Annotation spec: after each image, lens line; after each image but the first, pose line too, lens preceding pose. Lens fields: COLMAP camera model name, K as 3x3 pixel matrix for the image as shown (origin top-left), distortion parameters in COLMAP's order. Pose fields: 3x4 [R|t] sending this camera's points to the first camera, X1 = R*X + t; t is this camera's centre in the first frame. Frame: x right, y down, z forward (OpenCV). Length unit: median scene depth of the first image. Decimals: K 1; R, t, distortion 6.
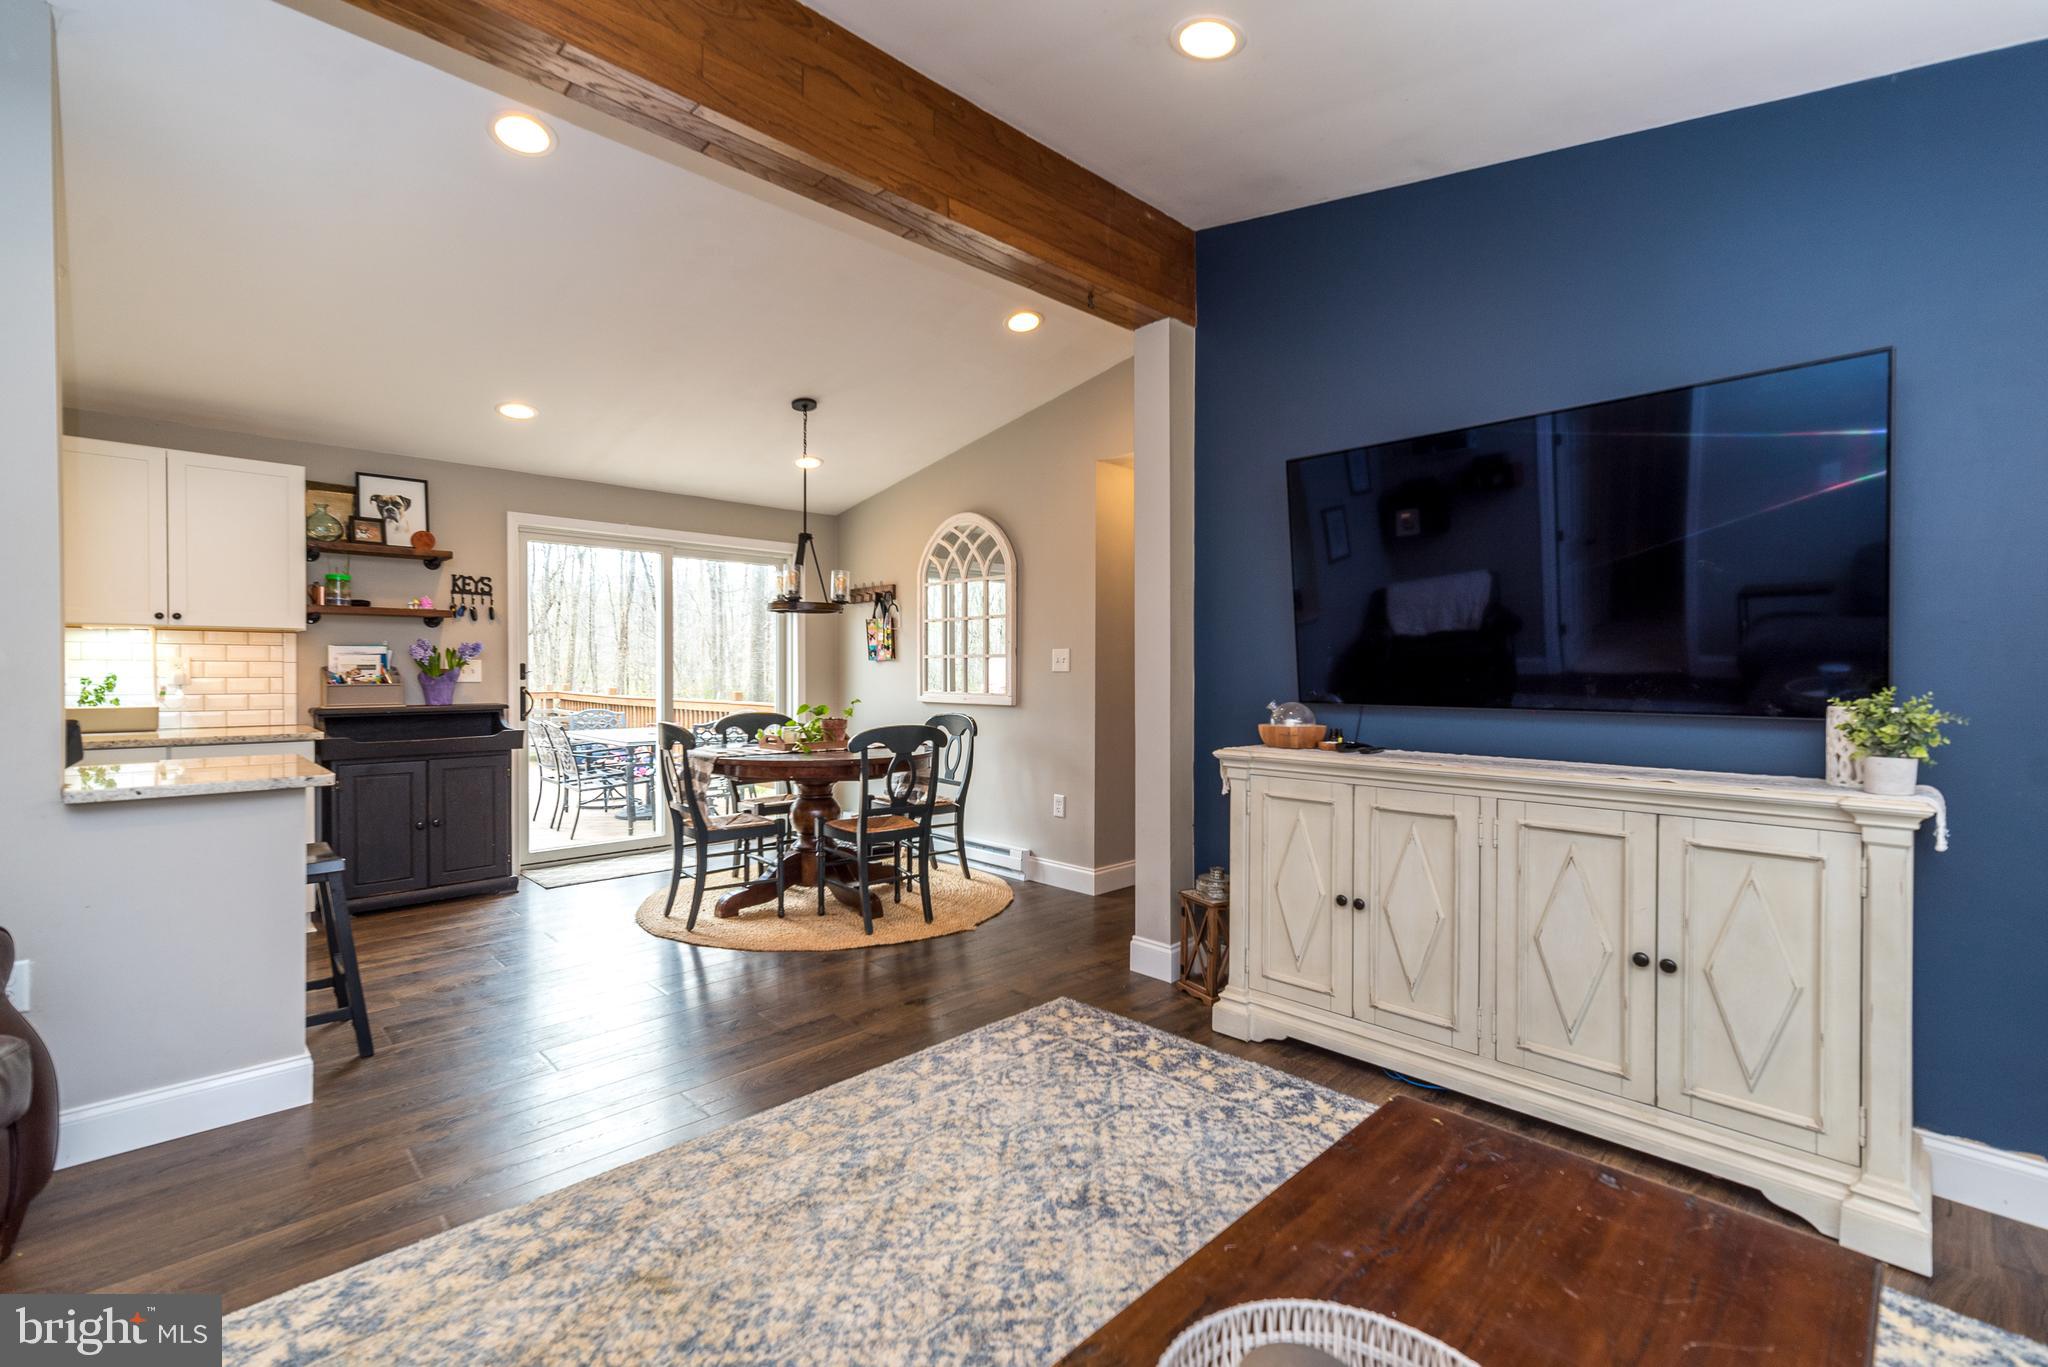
lens RADIAL K [[889.5, 0, 1029.2], [0, 889.5, 681.8], [0, 0, 1]] dist [0.000281, 0.000155]
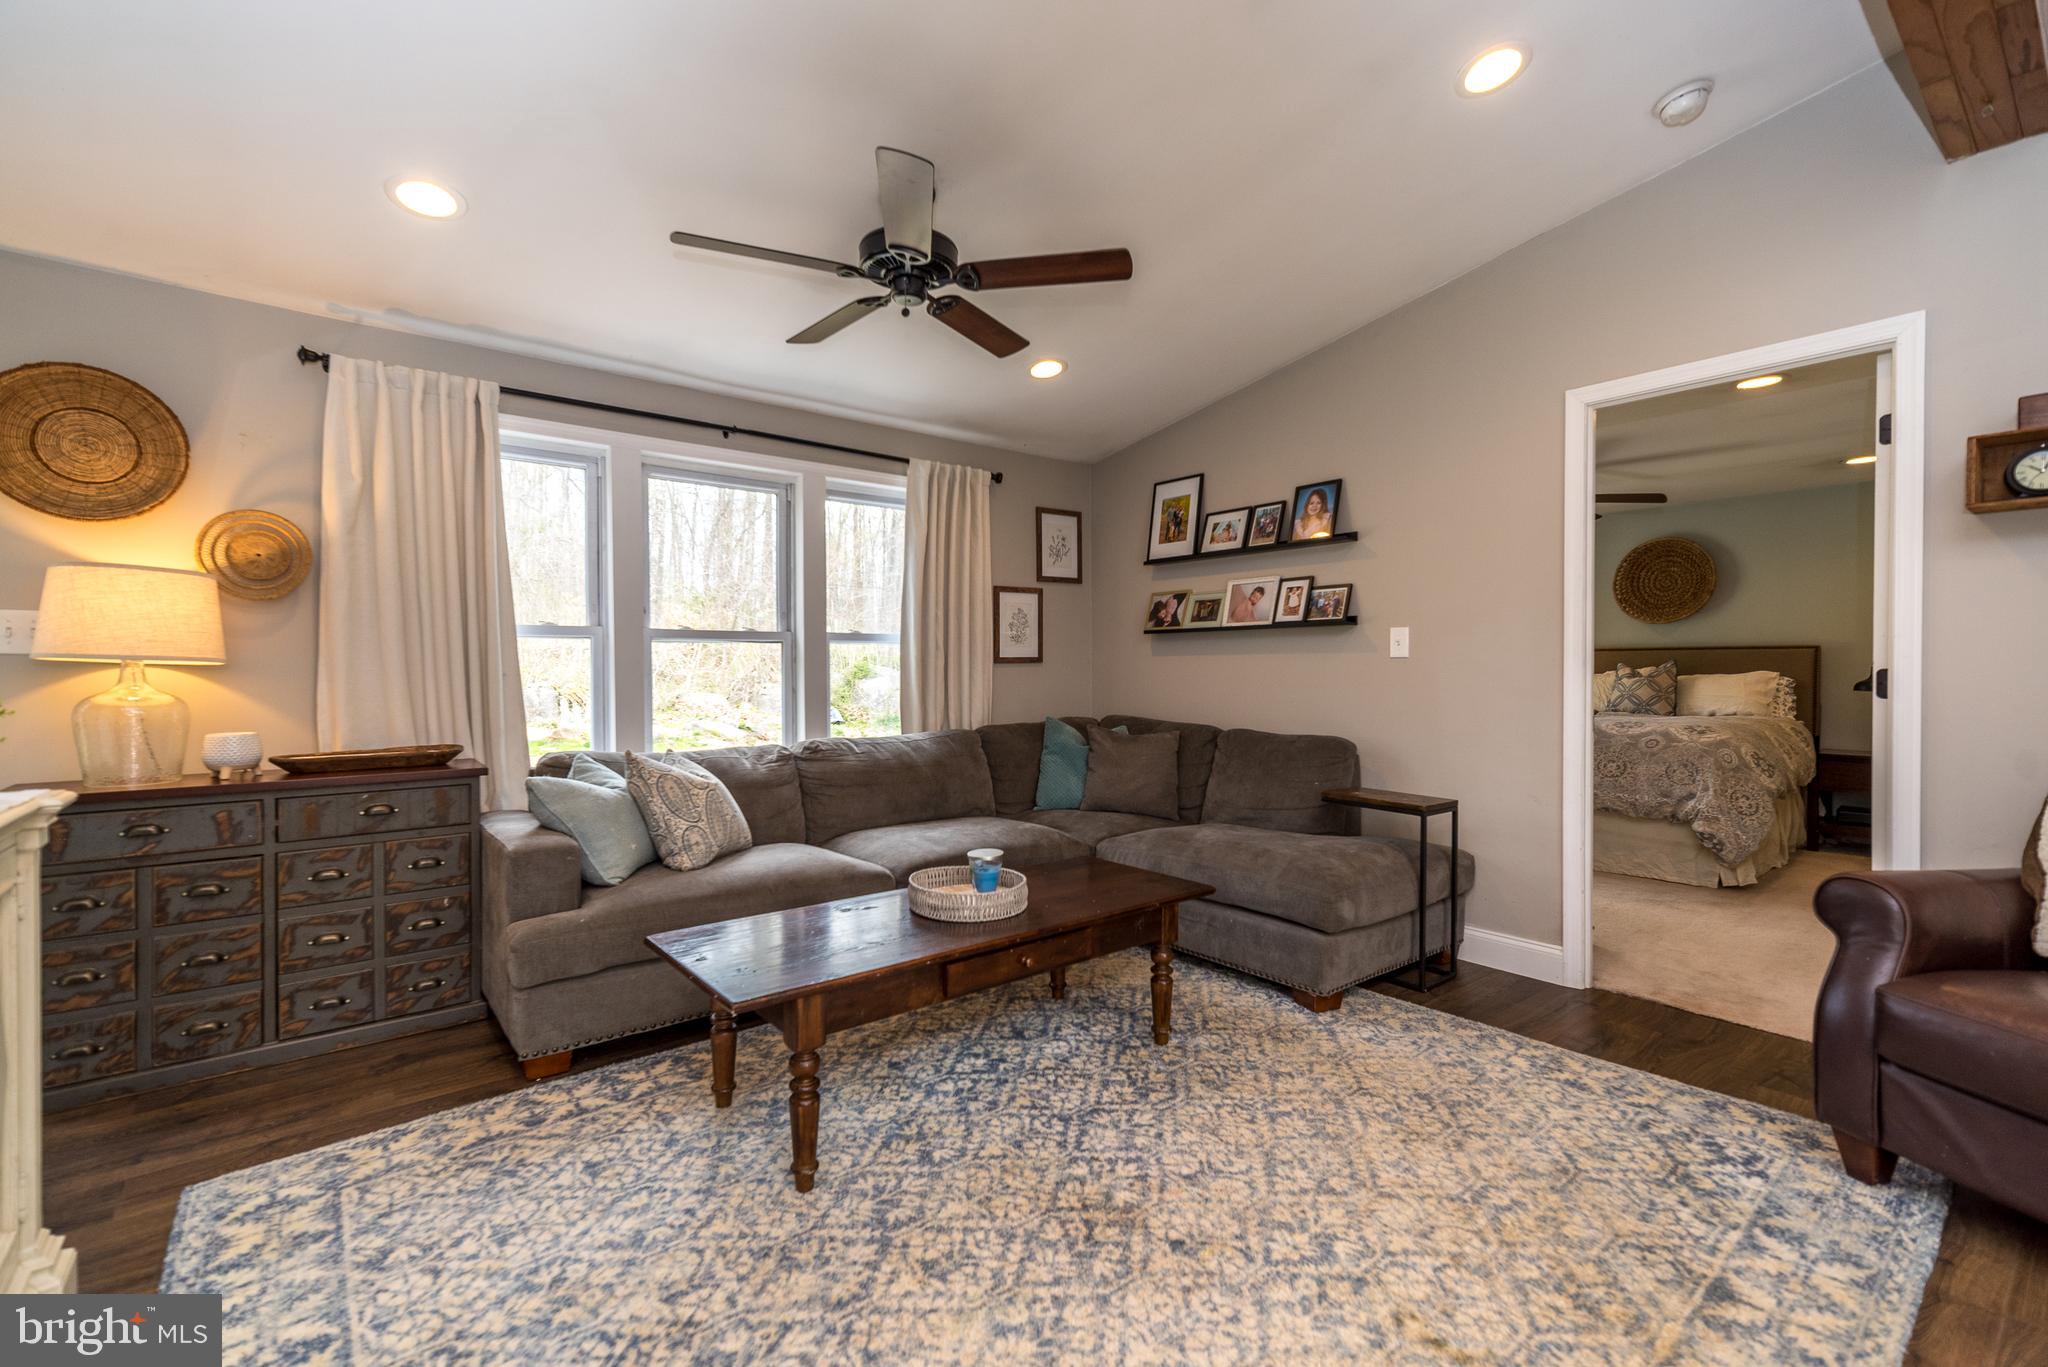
lens RADIAL K [[869.3, 0, 1032.2], [0, 869.3, 683.3], [0, 0, 1]] dist [0.012410, 0.000063]
pose [[-0.996693, -0.006679, 0.080989, -0.045963], [-0.004153, 0.999501, 0.031321, -0.003248], [-0.081158, 0.030881, -0.996223, 1.277718]]
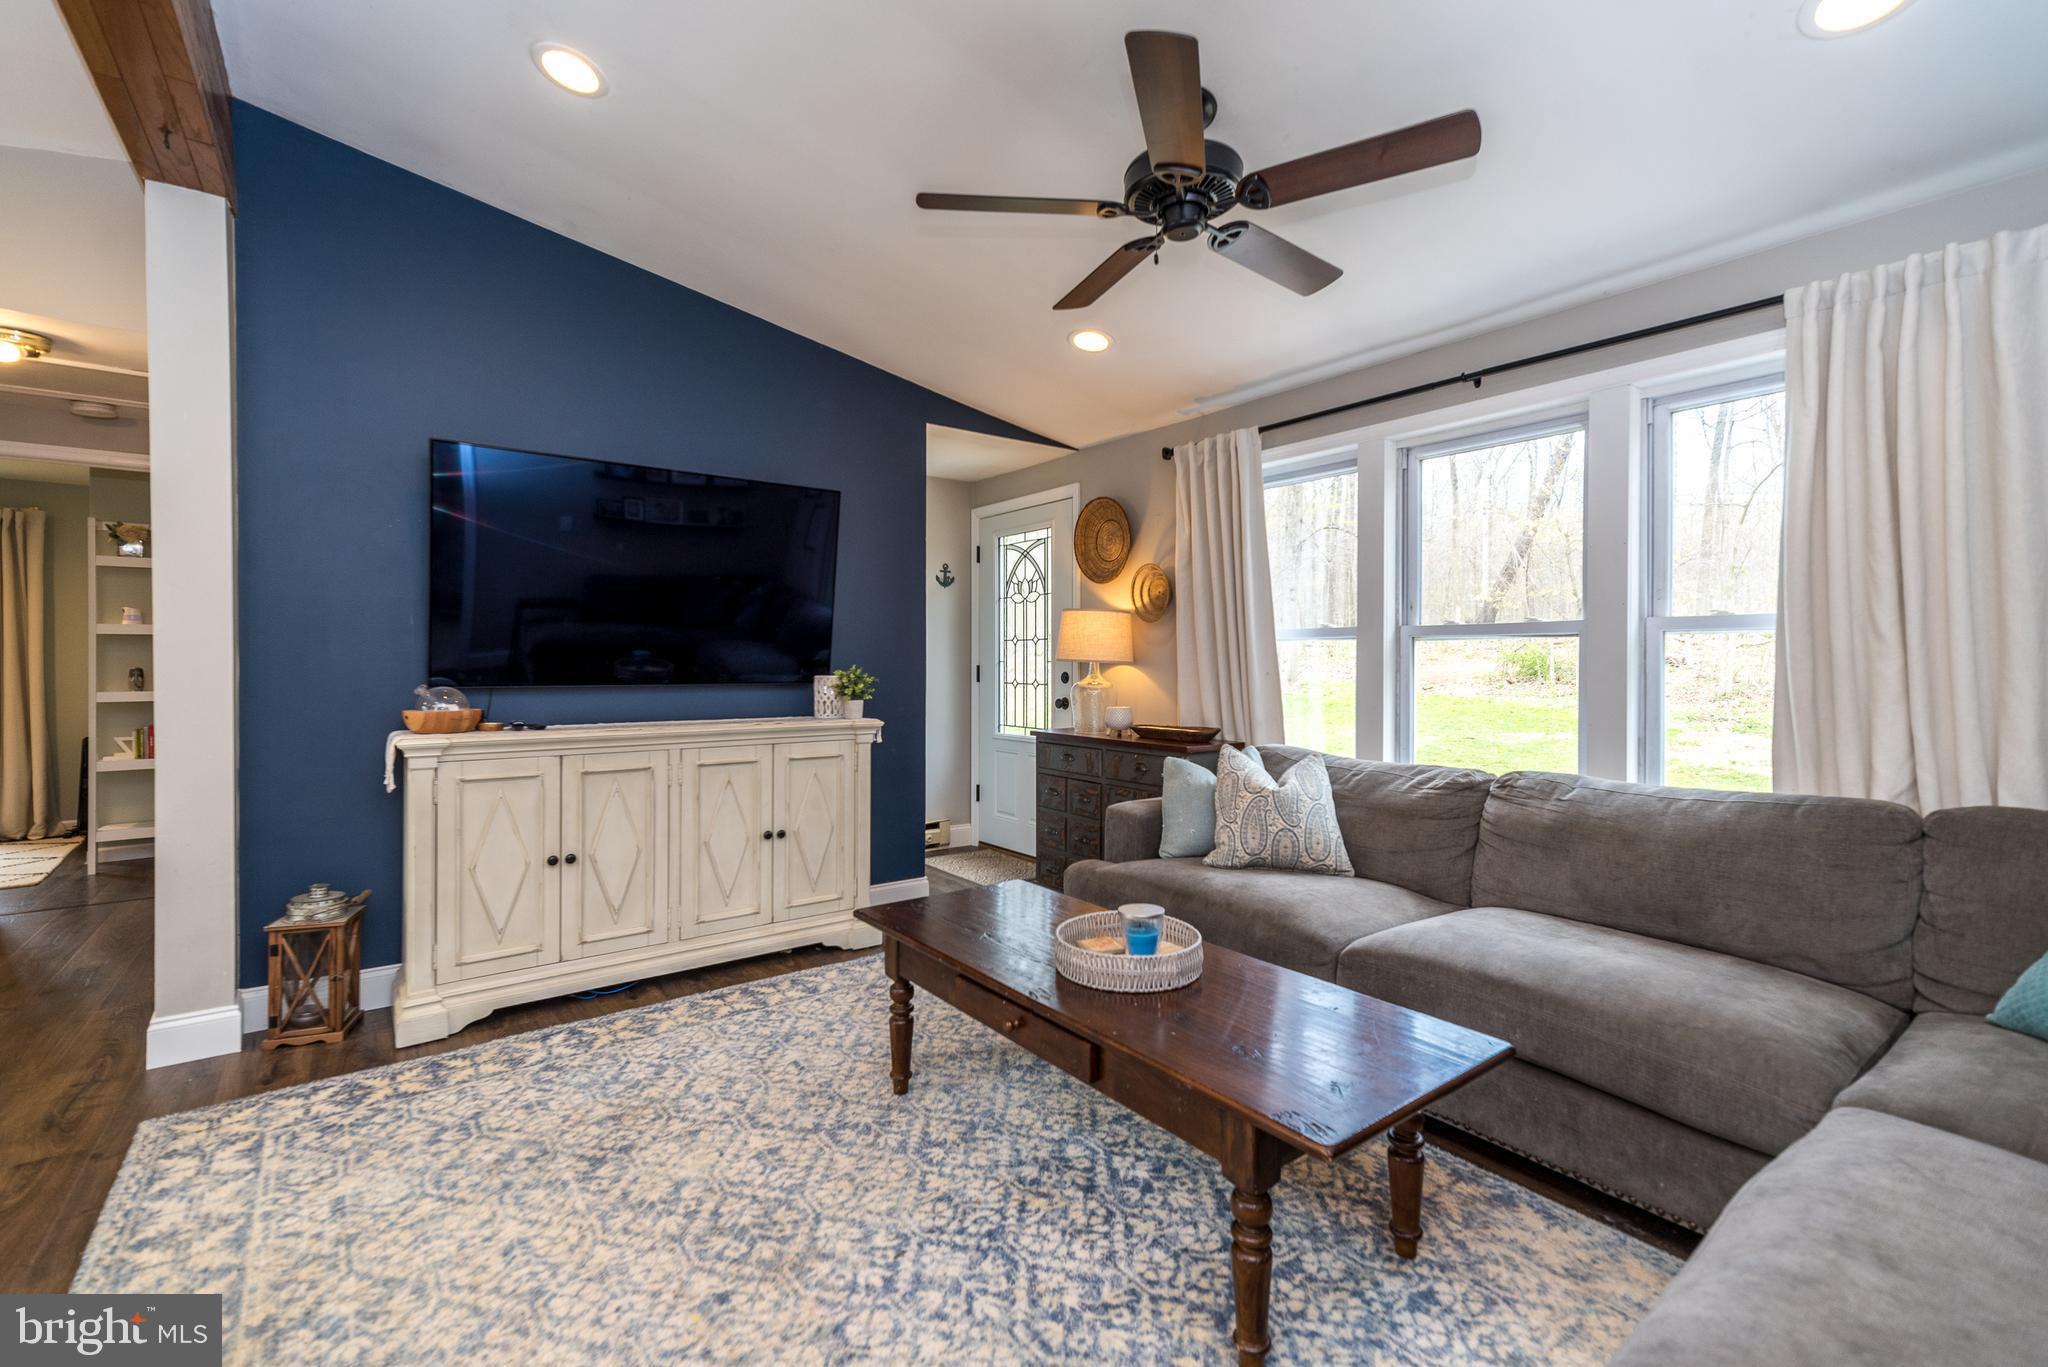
lens RADIAL K [[889.5, 0, 1029.2], [0, 889.5, 681.8], [0, 0, 1]] dist [0.000281, 0.000155]
pose [[0.115200, -0.027859, 0.992952, -0.717385], [0.008887, 0.999596, 0.027015, -0.004248], [-0.993303, 0.005712, 0.115401, 0.288441]]
